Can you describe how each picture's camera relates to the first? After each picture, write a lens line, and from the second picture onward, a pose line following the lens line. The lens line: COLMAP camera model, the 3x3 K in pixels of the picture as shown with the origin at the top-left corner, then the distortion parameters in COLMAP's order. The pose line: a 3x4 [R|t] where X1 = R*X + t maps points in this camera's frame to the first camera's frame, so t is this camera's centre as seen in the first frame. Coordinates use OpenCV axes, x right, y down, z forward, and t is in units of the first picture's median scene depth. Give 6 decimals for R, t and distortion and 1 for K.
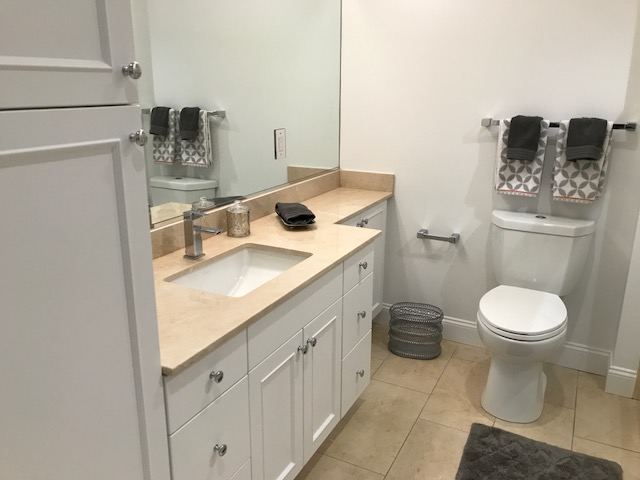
lens RADIAL K [[518.9, 0, 319.9], [0, 518.9, 240.4], [0, 0, 1]] dist [-0.010459, -0.001079]
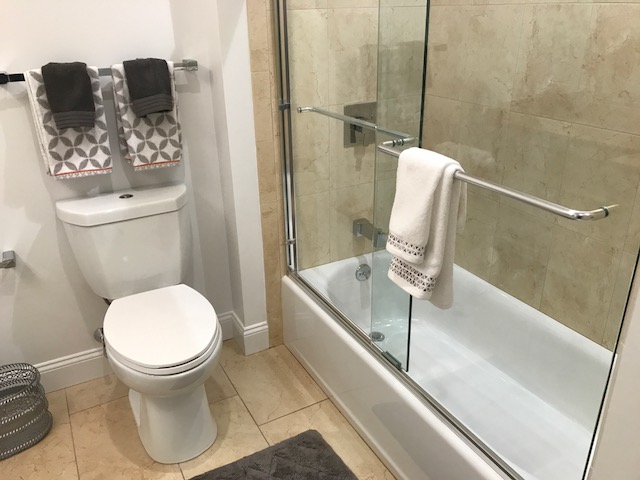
lens RADIAL K [[518.9, 0, 321.3], [0, 518.9, 236.7], [0, 0, 1]] dist [-0.010459, -0.001079]
pose [[0.555620, -0.339424, 0.758998, -0.011385], [0.253339, 0.938580, 0.234278, -0.096723], [-0.791901, 0.062114, 0.607483, 0.321692]]
